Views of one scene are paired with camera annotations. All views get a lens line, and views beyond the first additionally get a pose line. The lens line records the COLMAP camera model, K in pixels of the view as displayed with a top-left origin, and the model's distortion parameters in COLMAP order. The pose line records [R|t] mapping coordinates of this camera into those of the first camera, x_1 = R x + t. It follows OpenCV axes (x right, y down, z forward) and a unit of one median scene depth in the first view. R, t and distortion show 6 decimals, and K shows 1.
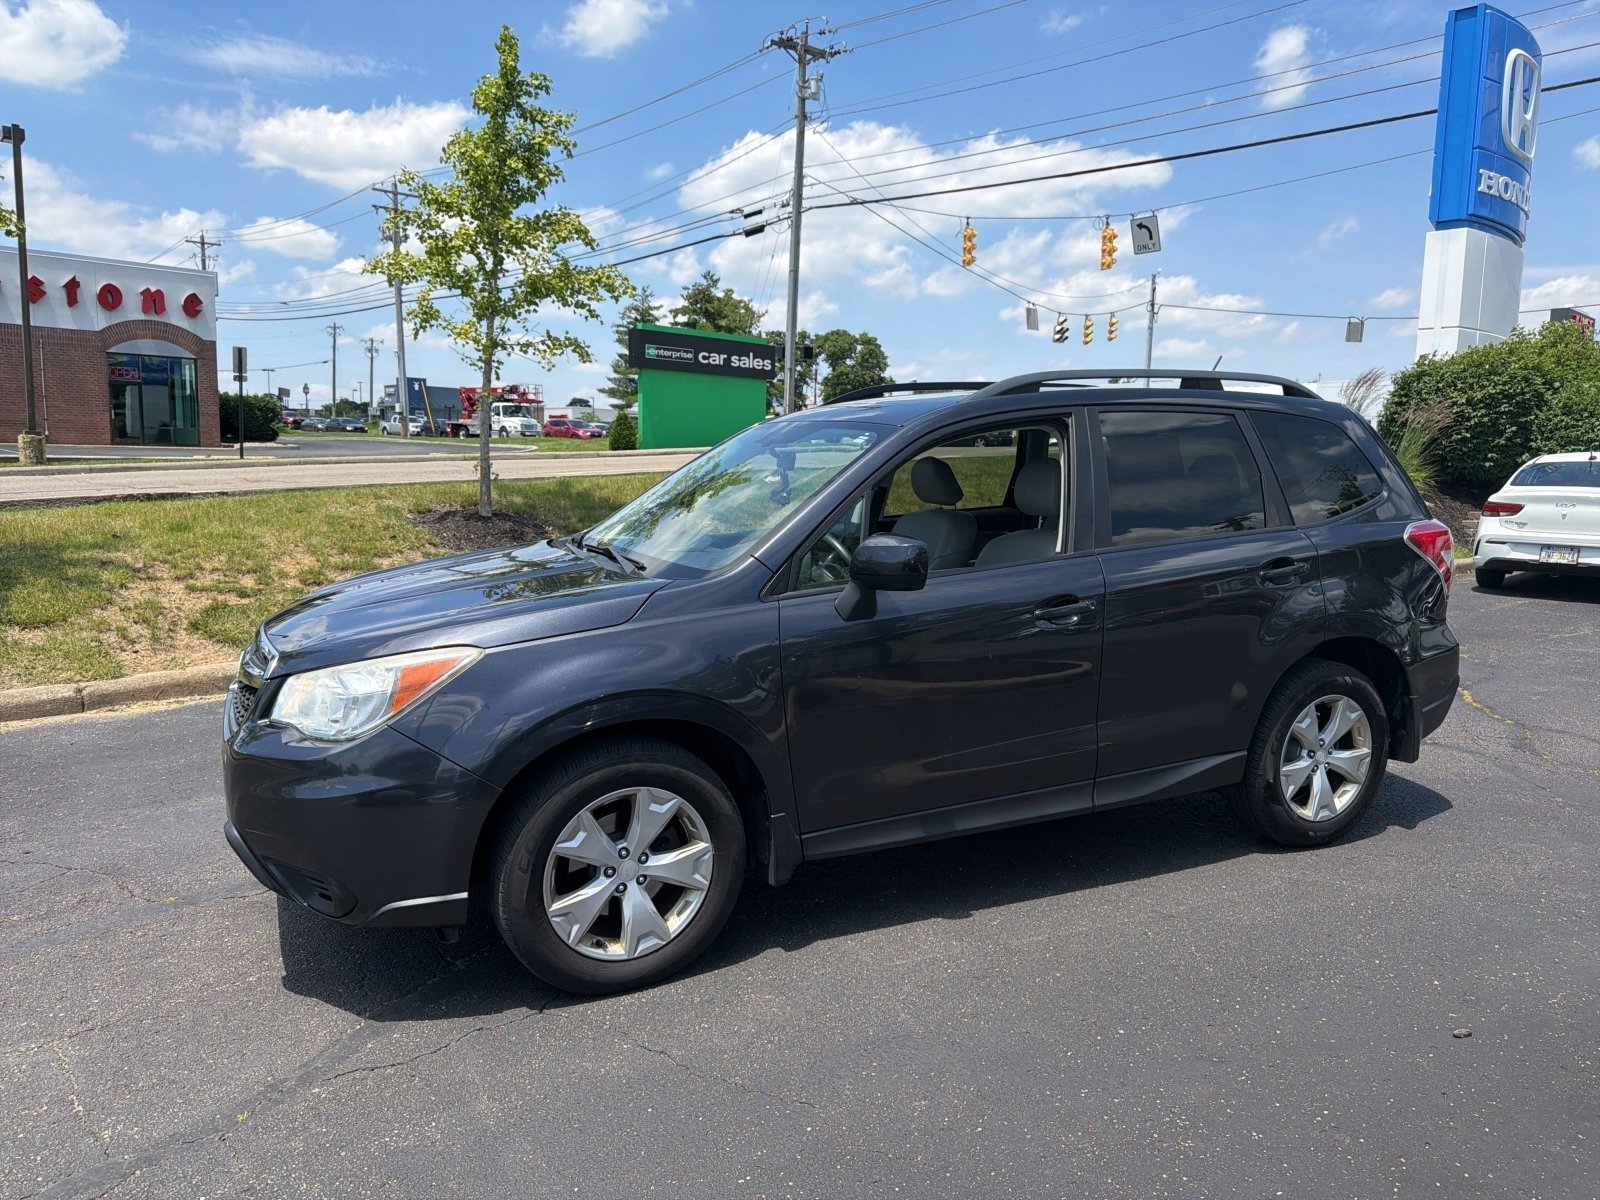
lens RADIAL K [[1141.2, 0, 787.6], [0, 1141.2, 601.5], [0, 0, 1]] dist [0.017674, -0.020761]
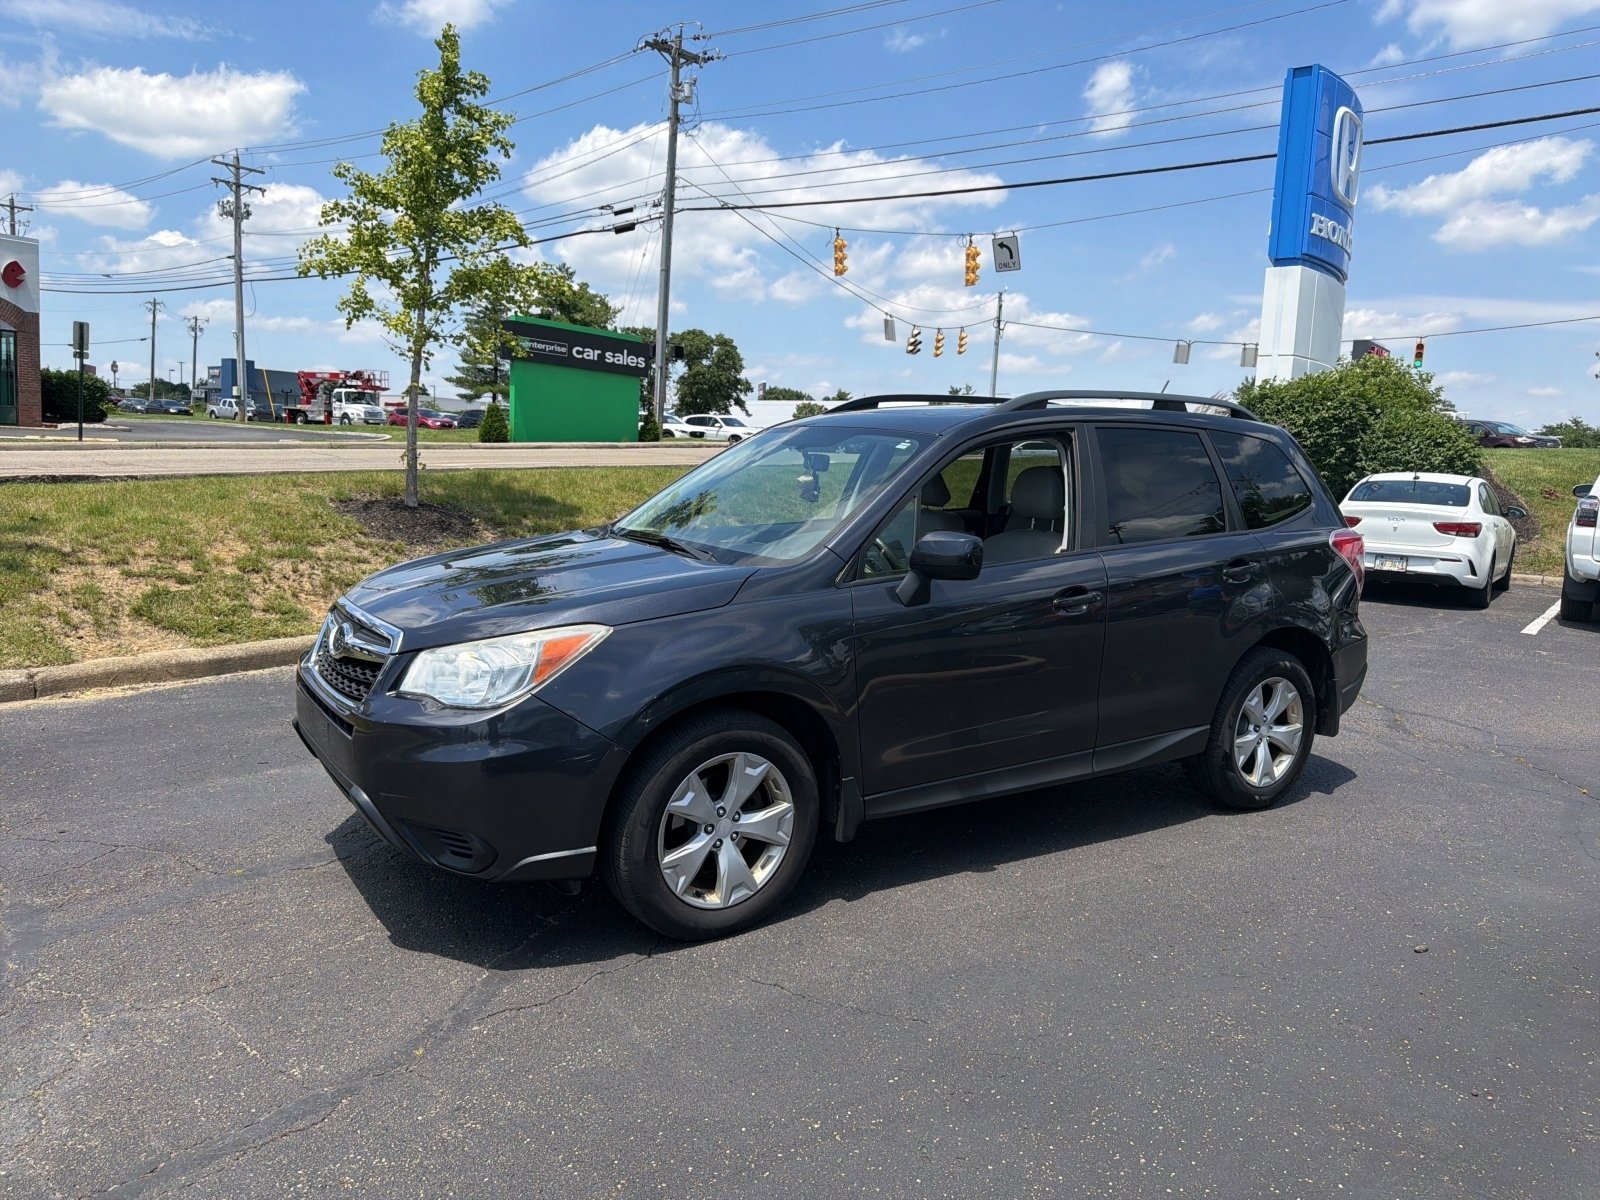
lens RADIAL K [[1141.2, 0, 788.5], [0, 1141.2, 589.1], [0, 0, 1]] dist [0.017674, -0.020761]
pose [[0.990304, 0.012818, 0.138321, -0.027909], [-0.011369, 0.999872, -0.011265, 0.001769], [-0.138448, 0.009583, 0.990323, -0.012978]]
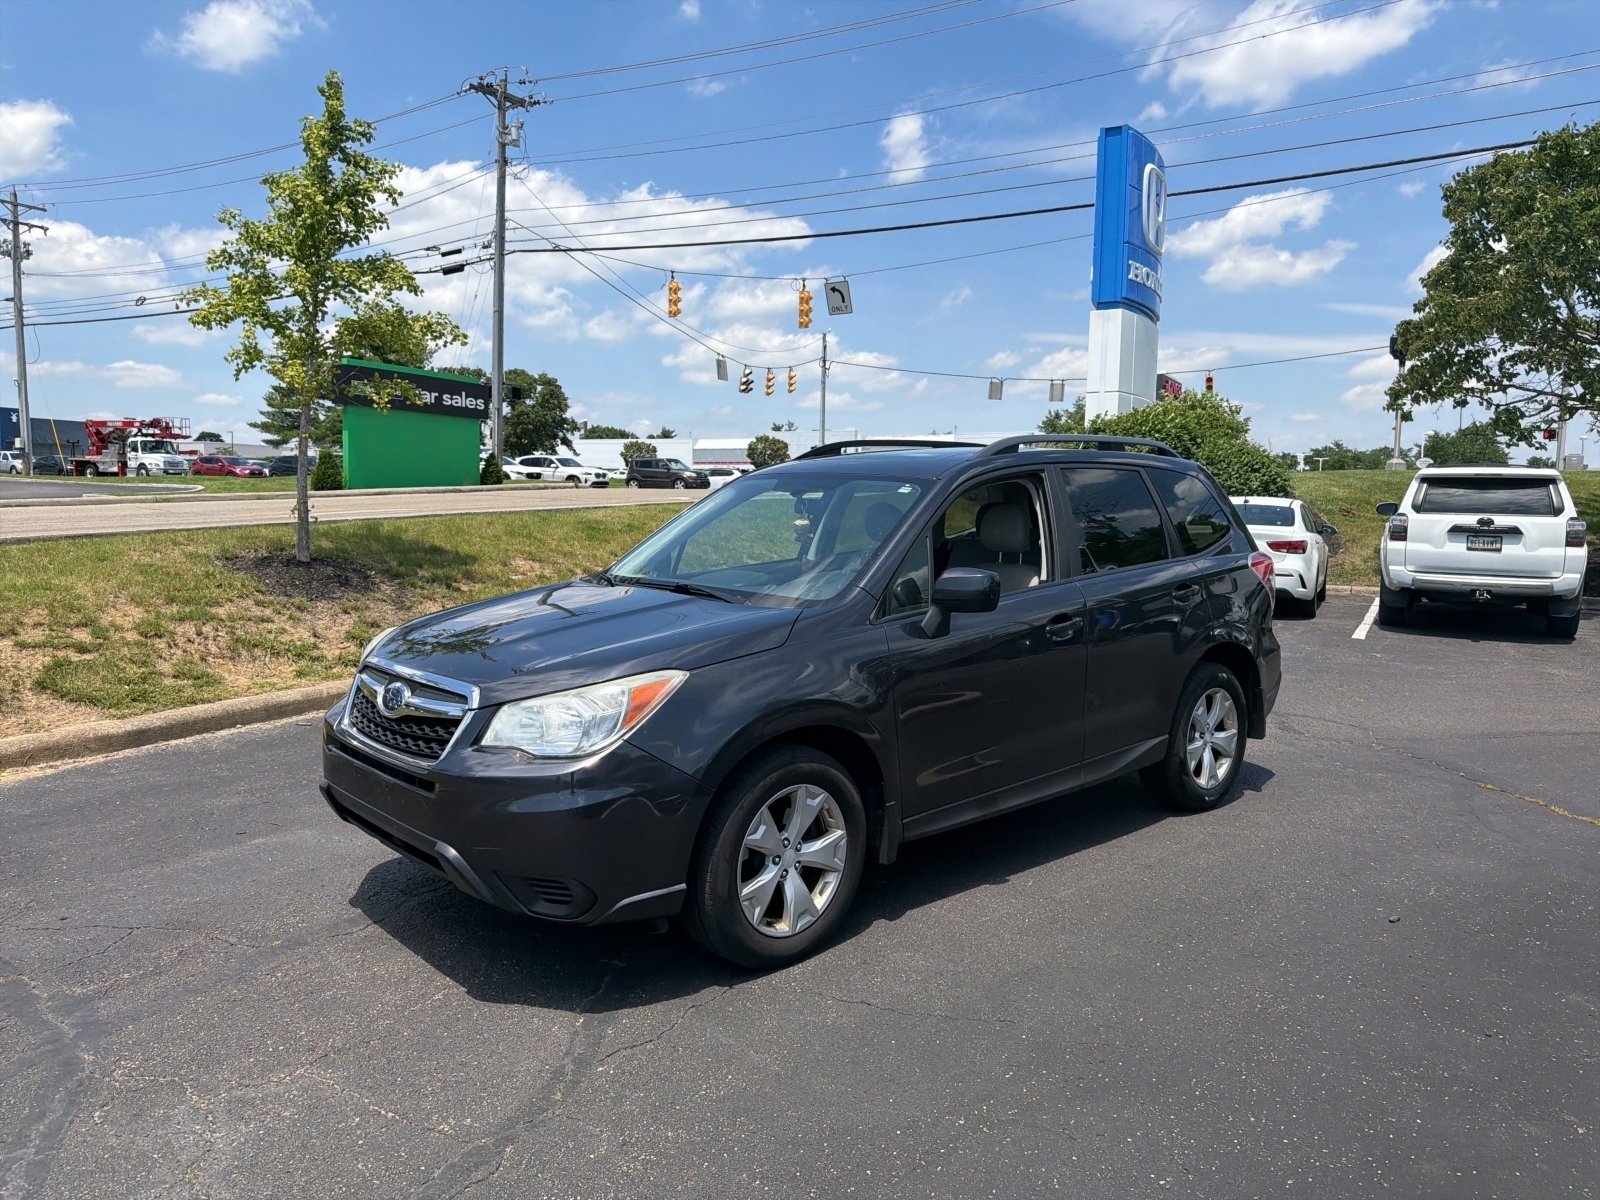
lens RADIAL K [[1138.7, 0, 786.2], [0, 1138.7, 587.2], [0, 0, 1]] dist [0.028713, -0.038018]
pose [[0.957832, -0.021986, 0.286488, -0.056087], [0.035751, 0.998439, -0.042905, 0.001063], [-0.285097, 0.051338, 0.957123, -0.015180]]
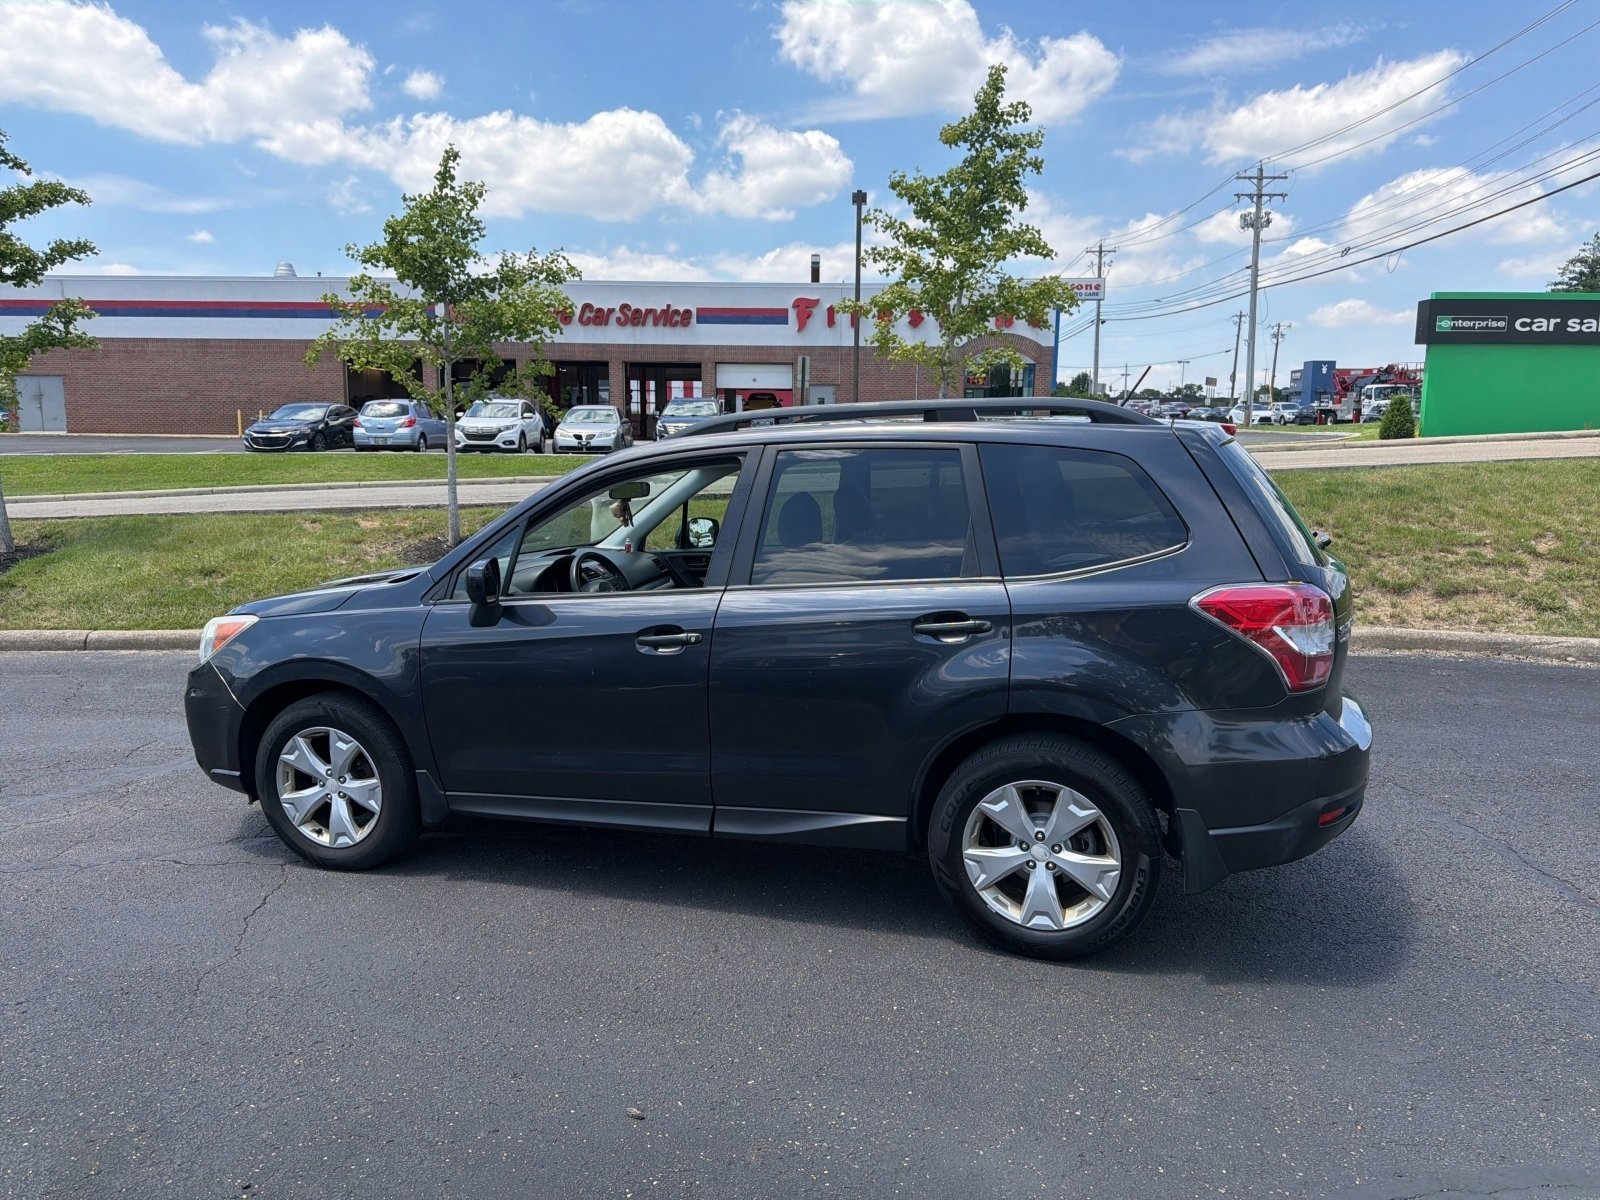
lens RADIAL K [[1138.7, 0, 787.7], [0, 1138.7, 597.6], [0, 0, 1]] dist [0.028713, -0.038018]
pose [[0.715877, 0.082184, -0.693373, 0.064478], [-0.076240, 0.996312, 0.039377, -0.005548], [0.694052, 0.024674, 0.719502, 0.016537]]
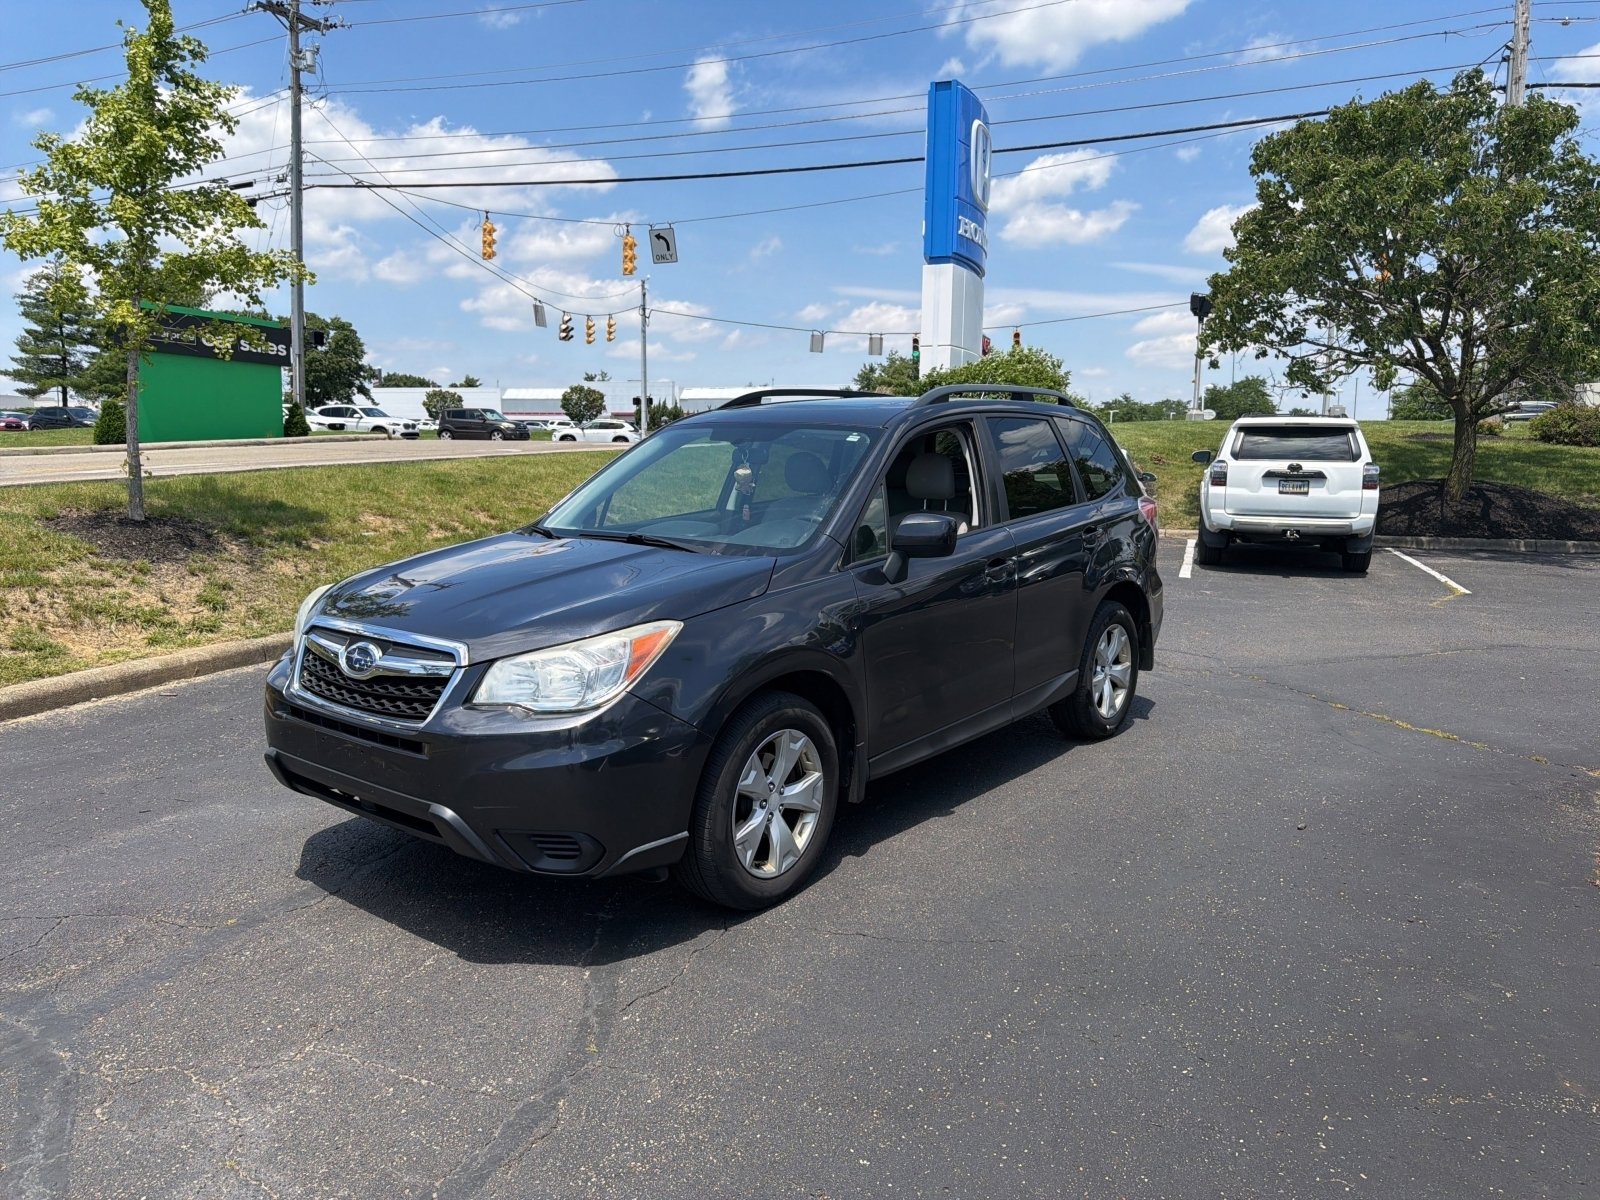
lens RADIAL K [[1138.7, 0, 790.1], [0, 1138.7, 587.2], [0, 0, 1]] dist [0.028713, -0.038018]
pose [[0.896714, -0.057662, 0.438838, -0.075301], [0.060776, 0.998127, 0.006961, 0.000667], [-0.438417, 0.020429, 0.898539, -0.009069]]
